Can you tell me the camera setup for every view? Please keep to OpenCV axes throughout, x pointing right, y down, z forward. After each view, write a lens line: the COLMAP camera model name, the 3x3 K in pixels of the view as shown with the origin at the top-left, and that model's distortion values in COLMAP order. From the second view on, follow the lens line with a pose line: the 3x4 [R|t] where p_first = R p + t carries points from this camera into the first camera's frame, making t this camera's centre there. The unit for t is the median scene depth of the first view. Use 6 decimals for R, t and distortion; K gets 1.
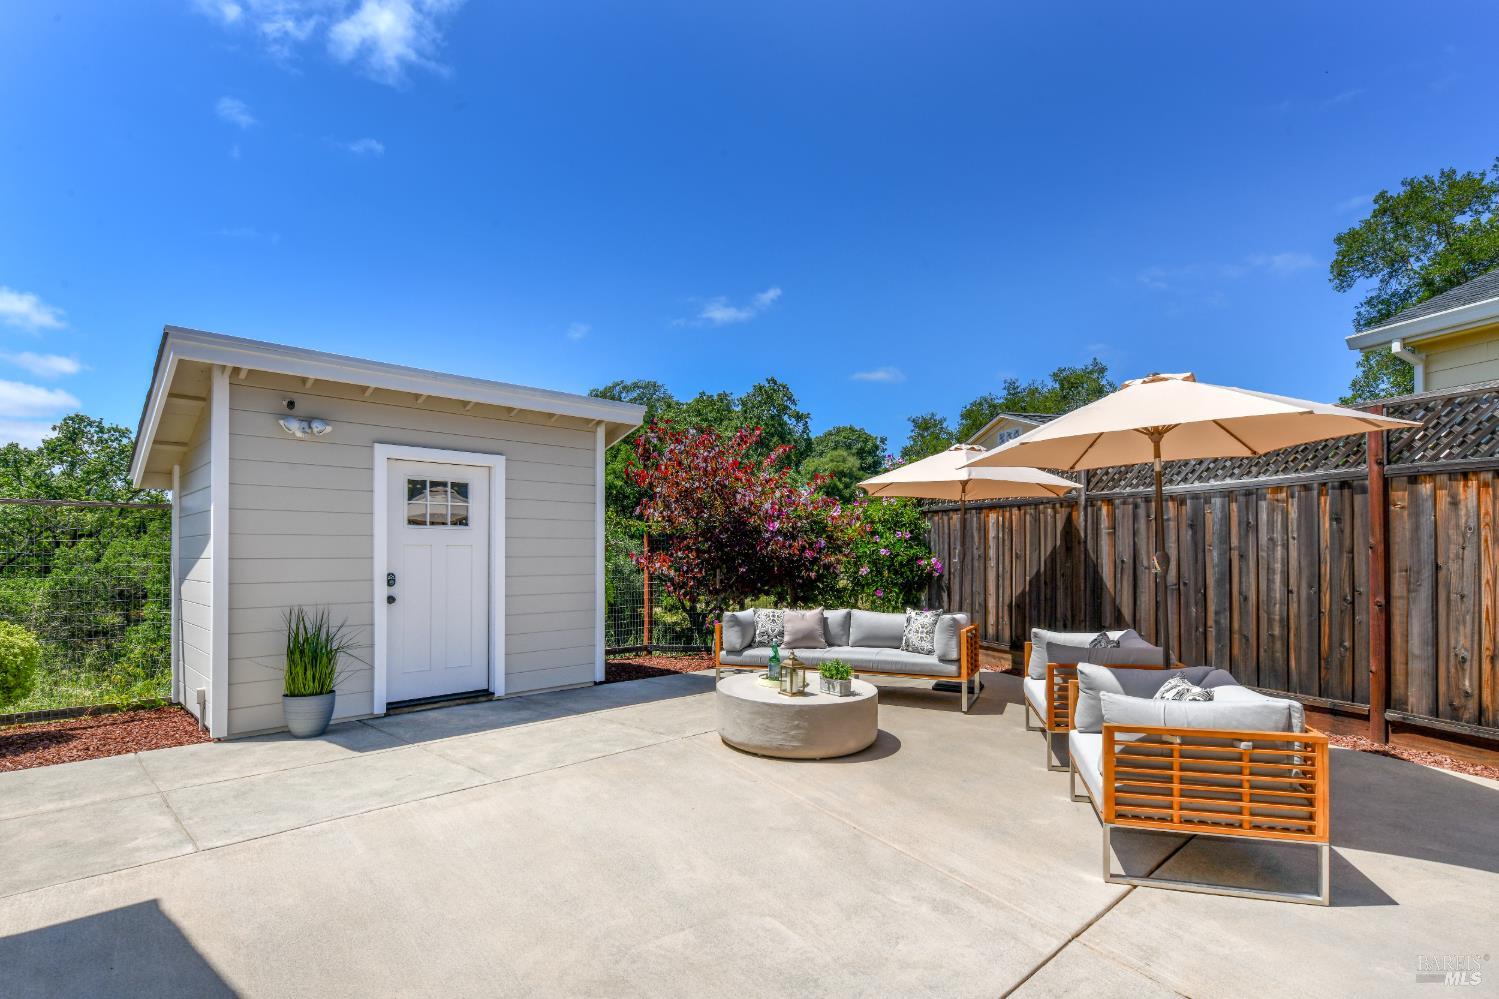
lens RADIAL K [[752.2, 0, 745.5], [0, 752.2, 550.7], [0, 0, 1]] dist [0.035113, -0.015490]
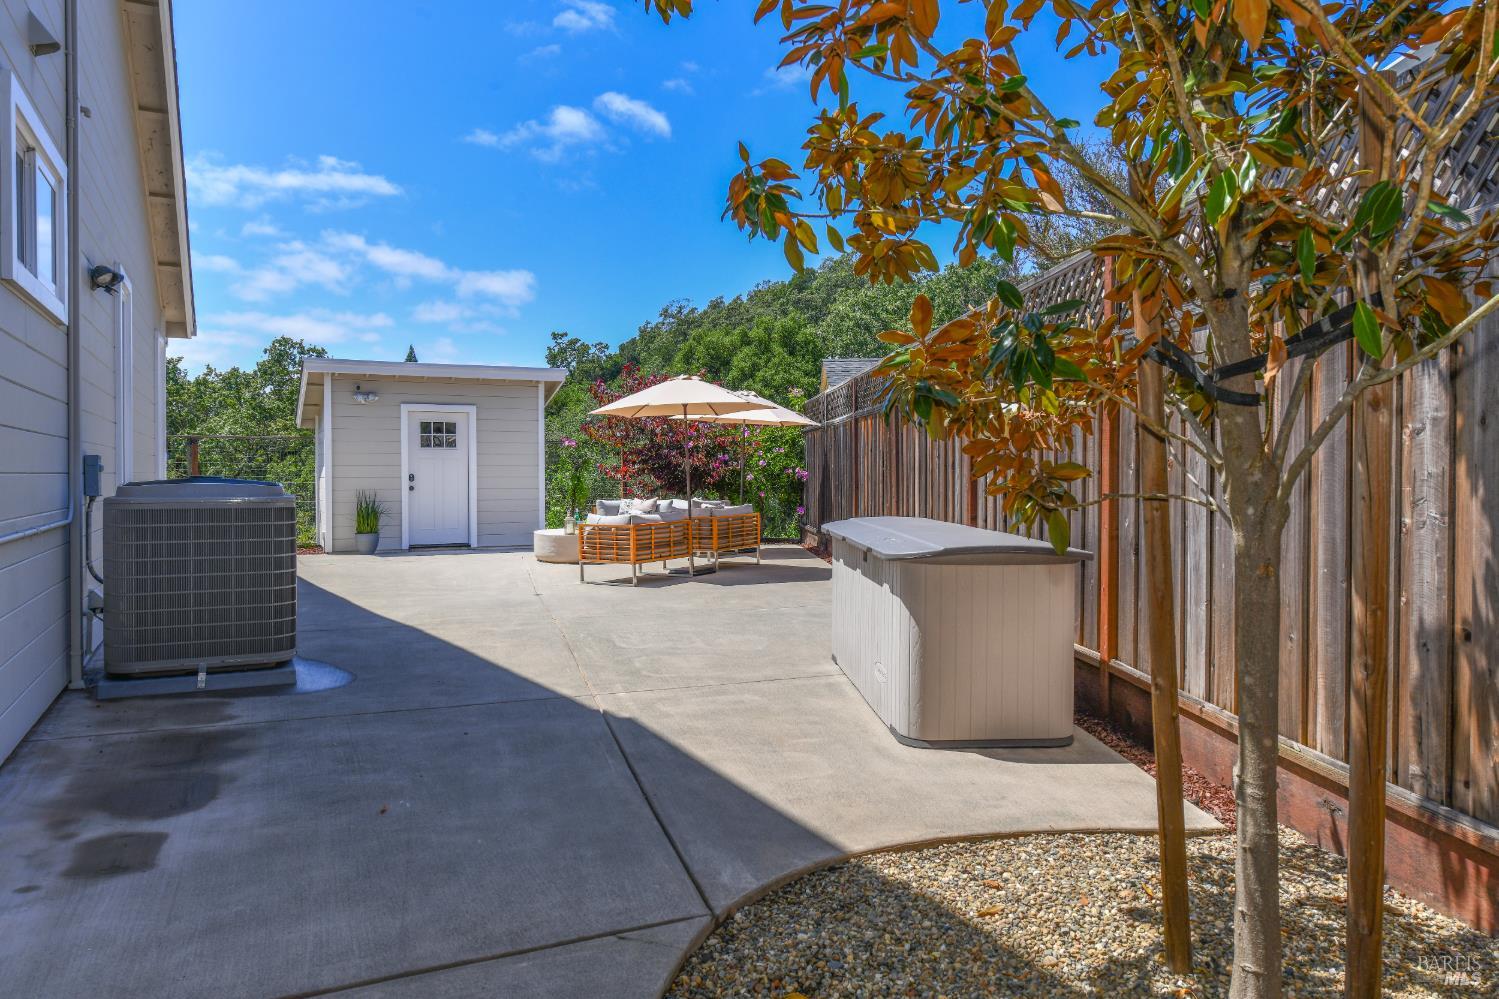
lens RADIAL K [[1033.5, 0, 749.5], [0, 1033.5, 499.5], [0, 0, 1]] dist [0.002850, 0.000371]
pose [[0.955678, 0.008886, -0.294278, 1.033077], [-0.000265, 0.999570, 0.029320, 0.017508], [0.294412, -0.027943, 0.955270, -1.129417]]
